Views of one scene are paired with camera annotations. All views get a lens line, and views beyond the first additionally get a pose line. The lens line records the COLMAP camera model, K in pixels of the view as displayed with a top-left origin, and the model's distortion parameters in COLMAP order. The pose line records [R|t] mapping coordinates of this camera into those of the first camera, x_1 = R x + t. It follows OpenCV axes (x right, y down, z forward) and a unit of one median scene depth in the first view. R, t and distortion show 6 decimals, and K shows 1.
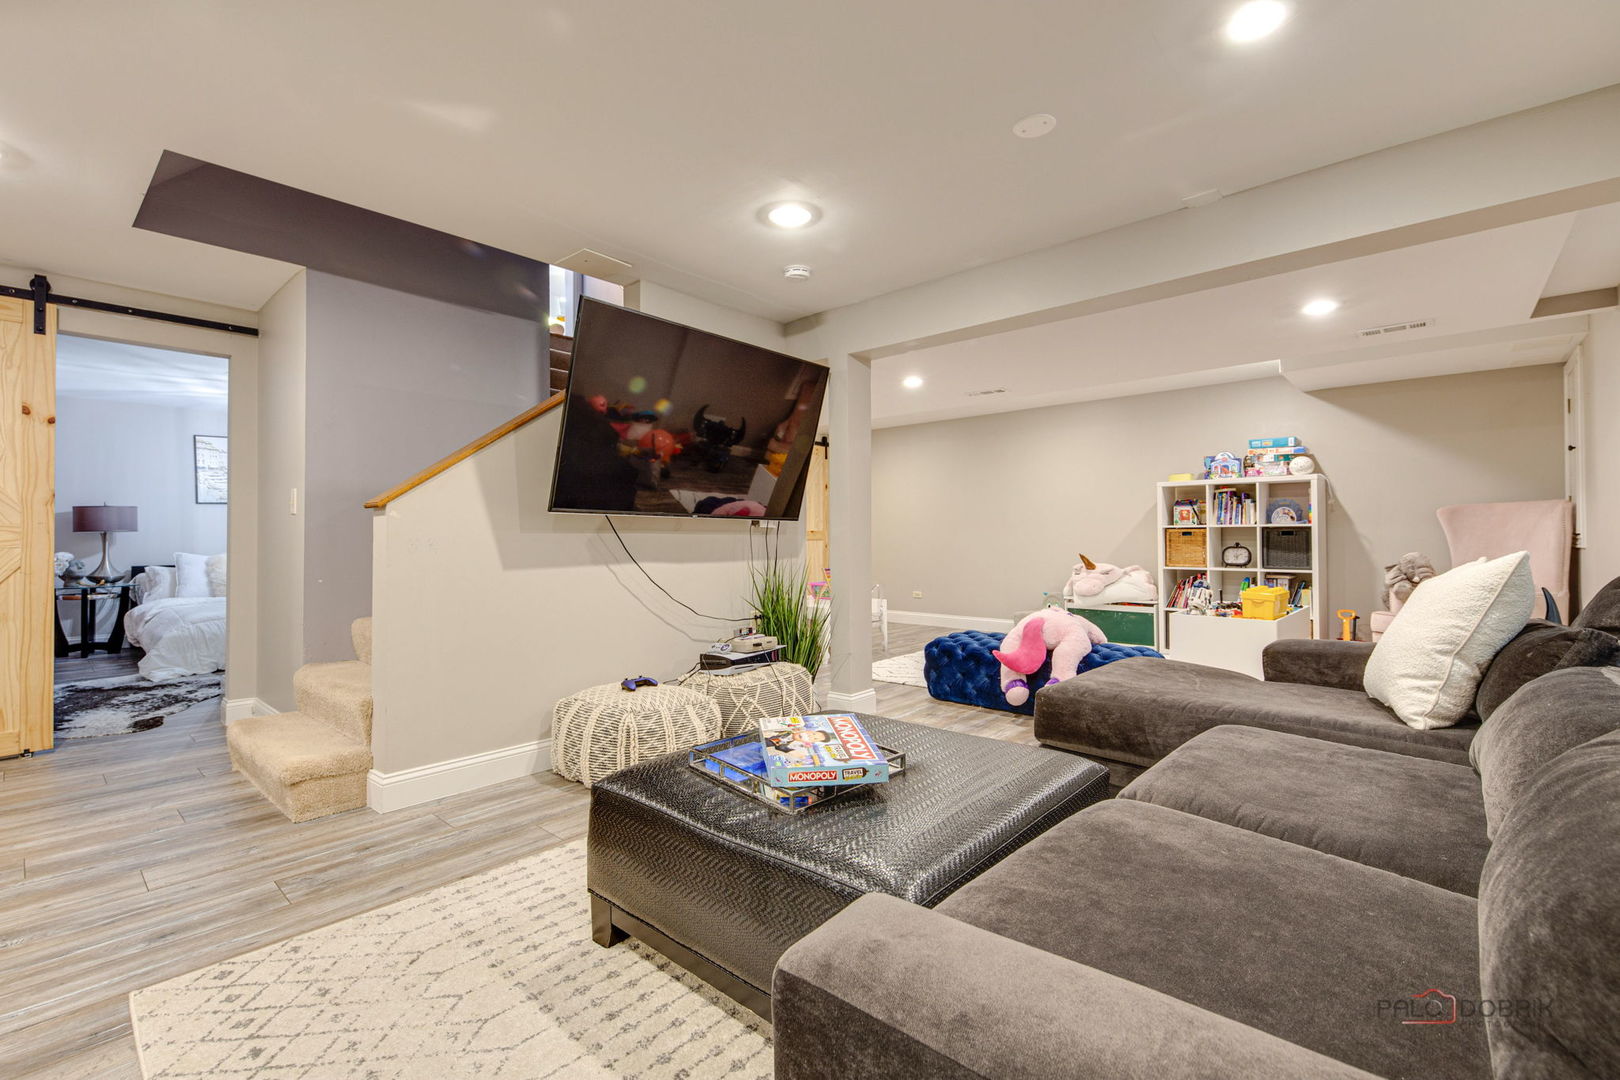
lens RADIAL K [[714.7, 0, 810.0], [0, 714.7, 540.0], [0, 0, 1]] dist [0.001917, 0.000153]
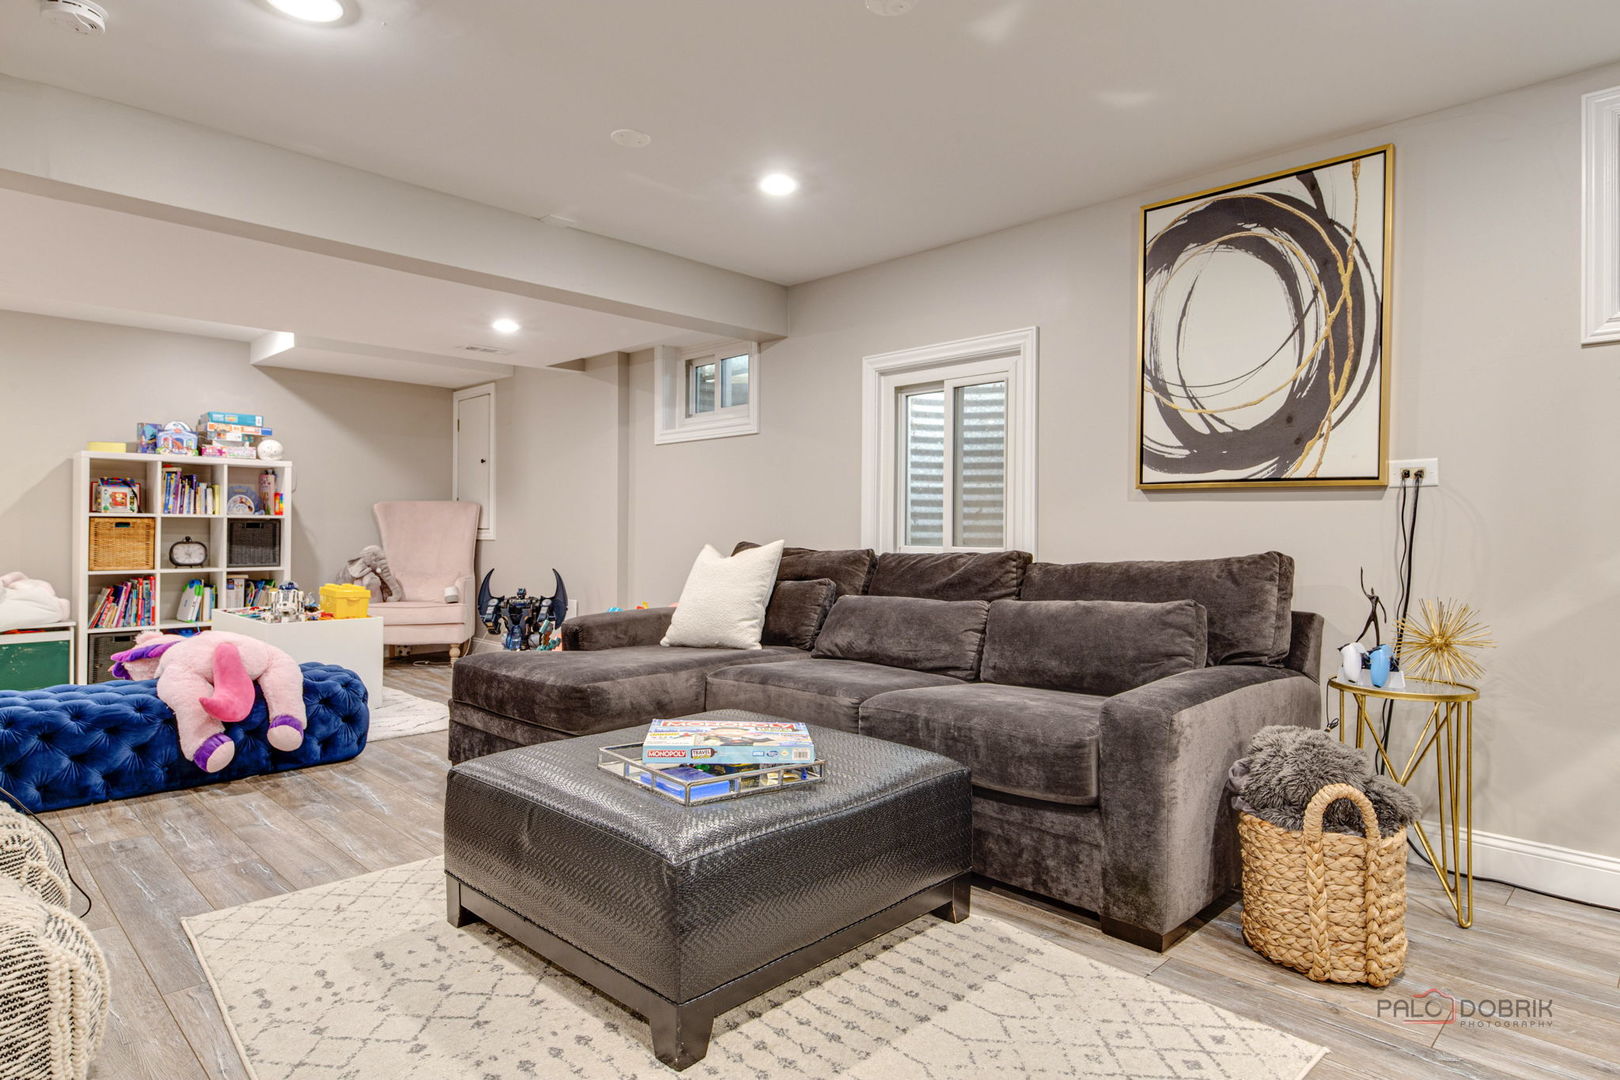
lens RADIAL K [[929.2, 0, 809.1], [0, 929.2, 523.1], [0, 0, 1]] dist [0.002806, -0.000236]
pose [[0.035784, 0.011268, 0.999296, -0.426301], [0.000411, 0.999936, -0.011290, 0.000578], [-0.999359, 0.000814, 0.035777, 0.278996]]
